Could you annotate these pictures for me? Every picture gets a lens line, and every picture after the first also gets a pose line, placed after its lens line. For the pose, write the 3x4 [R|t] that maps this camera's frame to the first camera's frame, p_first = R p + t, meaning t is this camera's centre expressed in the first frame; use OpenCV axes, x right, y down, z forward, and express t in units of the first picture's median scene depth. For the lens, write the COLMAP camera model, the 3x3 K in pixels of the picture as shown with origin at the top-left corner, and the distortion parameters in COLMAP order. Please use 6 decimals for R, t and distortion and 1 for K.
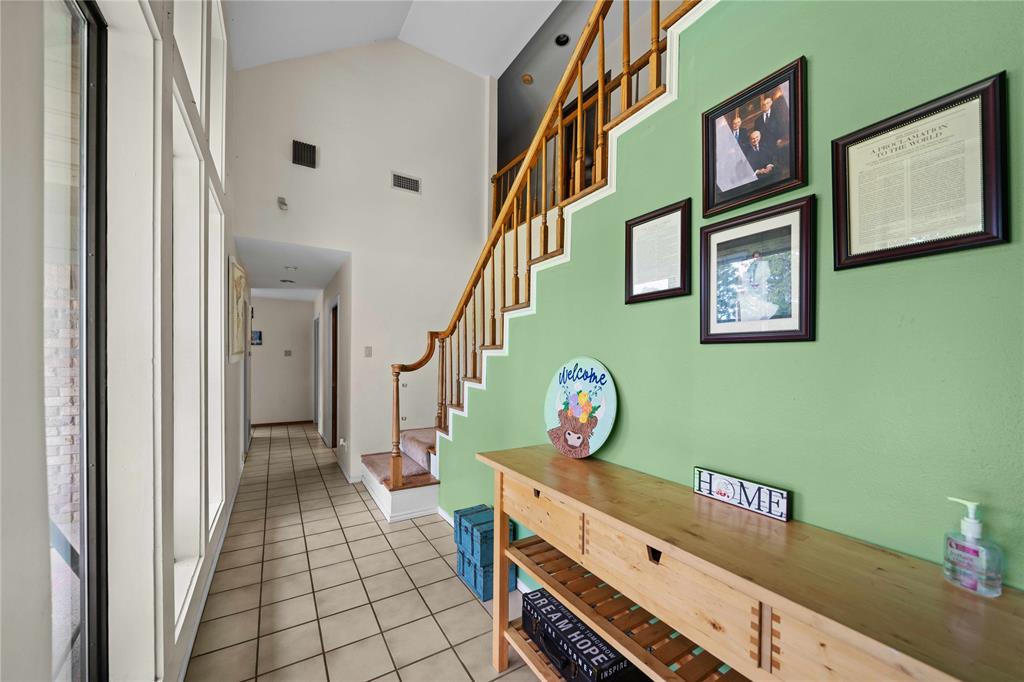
lens RADIAL K [[357.6, 0, 511.4], [0, 357.6, 349.6], [0, 0, 1]] dist [-0.007626, 0.000206]
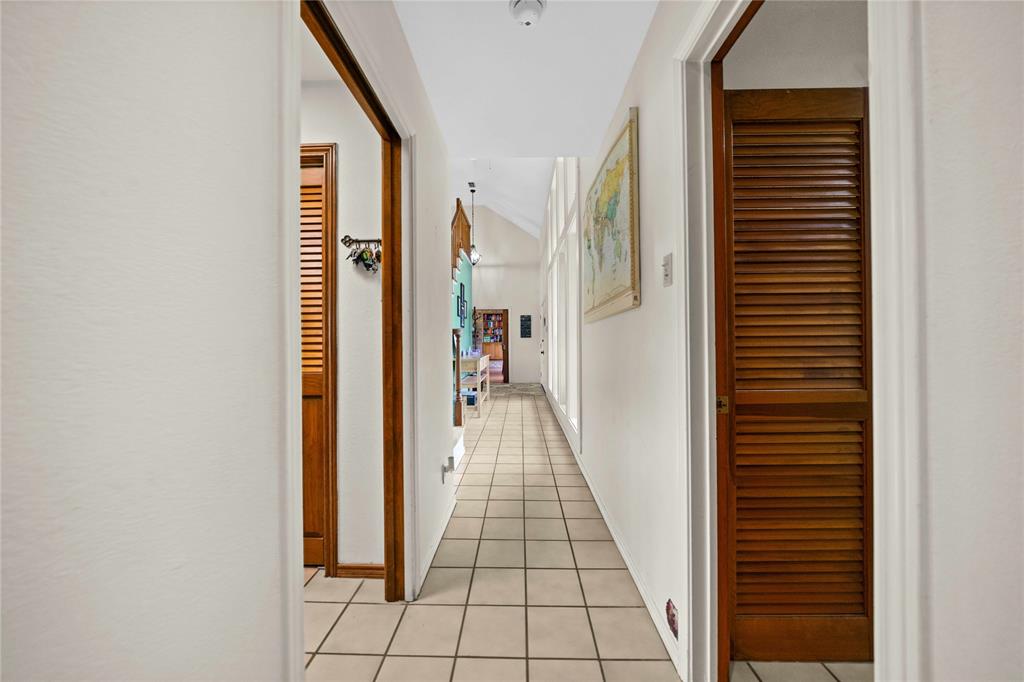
lens RADIAL K [[357.6, 0, 516.8], [0, 357.6, 342.0], [0, 0, 1]] dist [-0.007626, 0.000206]
pose [[-0.819500, 0.005758, 0.573051, -1.291777], [0.001438, 0.999967, -0.007991, 0.108754], [-0.573078, -0.005725, -0.819481, 2.049035]]
